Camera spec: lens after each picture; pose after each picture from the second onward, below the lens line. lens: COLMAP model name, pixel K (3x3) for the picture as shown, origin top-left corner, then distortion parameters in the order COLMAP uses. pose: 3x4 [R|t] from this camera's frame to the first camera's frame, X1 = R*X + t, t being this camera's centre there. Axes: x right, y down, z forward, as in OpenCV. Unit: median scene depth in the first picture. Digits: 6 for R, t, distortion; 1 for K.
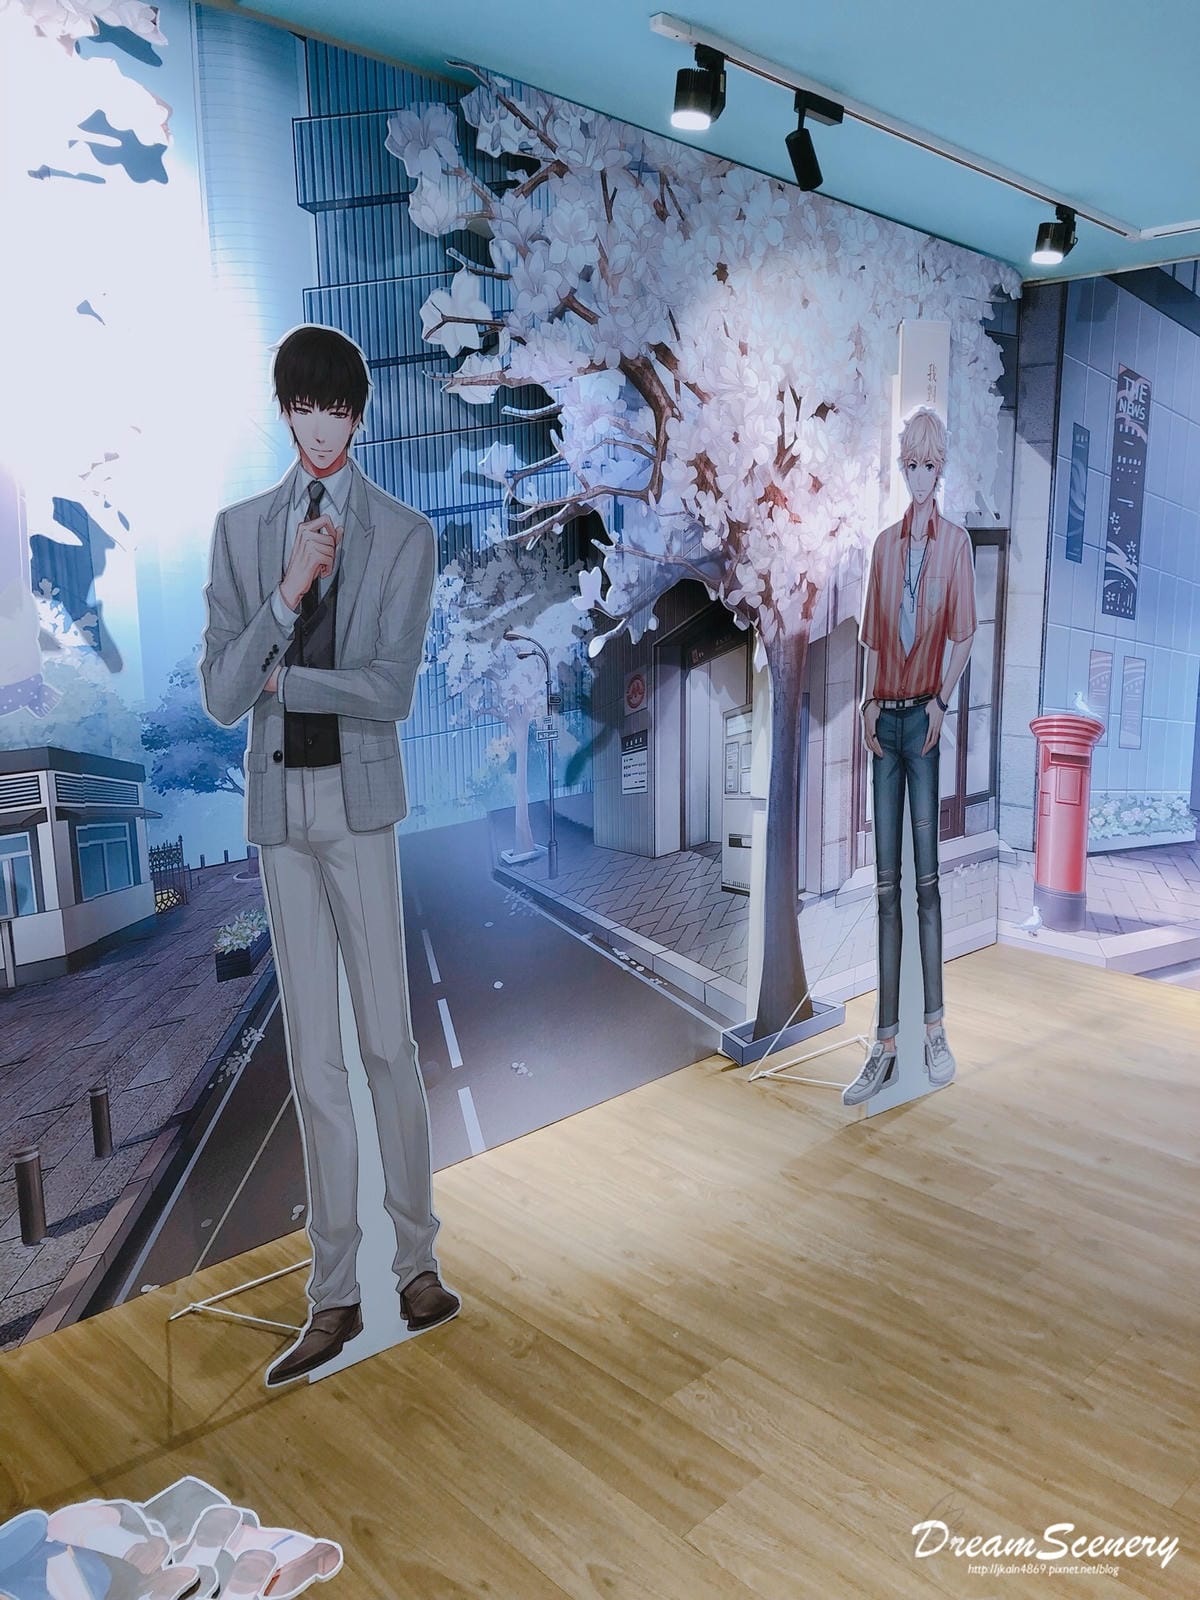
lens RADIAL K [[1330.1, 0, 600.1], [0, 1330.1, 805.9], [0, 0, 1]] dist [0.028638, -0.024091]
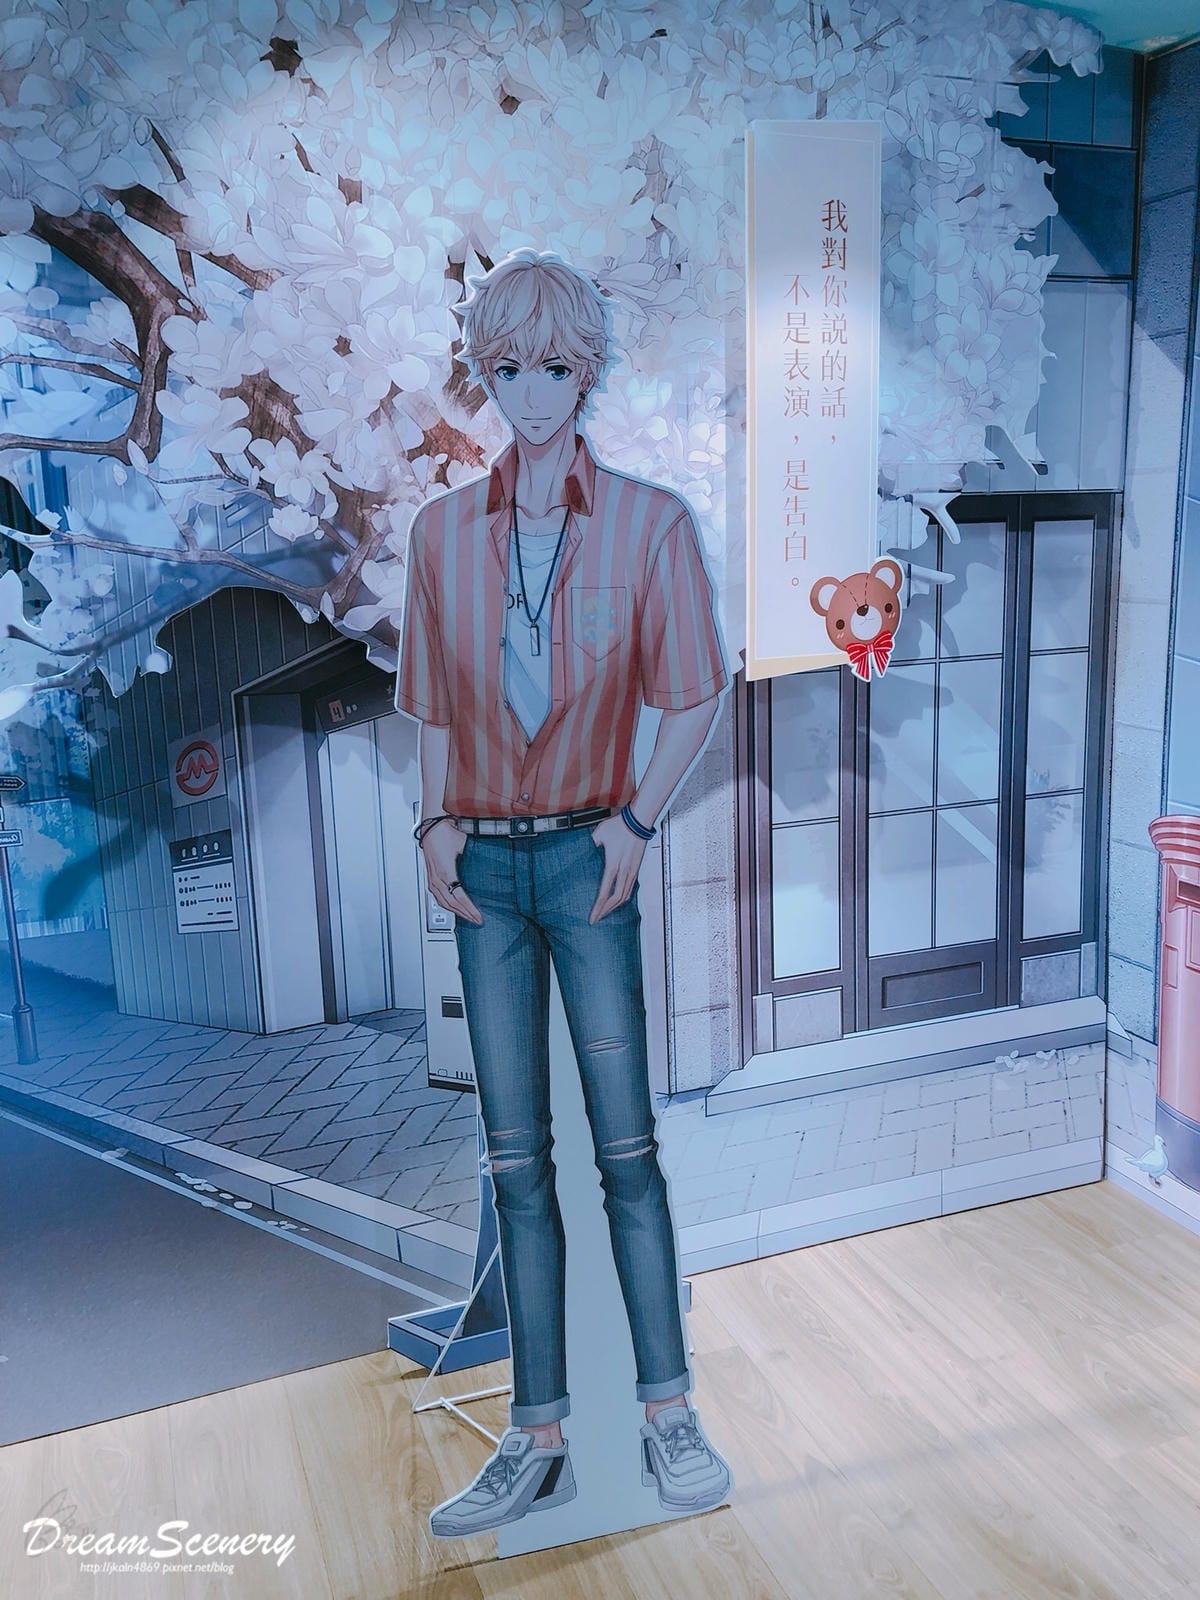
lens RADIAL K [[1330.1, 0, 606.8], [0, 1330.1, 796.6], [0, 0, 1]] dist [0.028638, -0.024091]
pose [[0.920834, 0.058222, -0.385583, 0.435024], [-0.056444, 0.998279, 0.015939, -0.093357], [0.385848, 0.007087, 0.922535, 0.496808]]
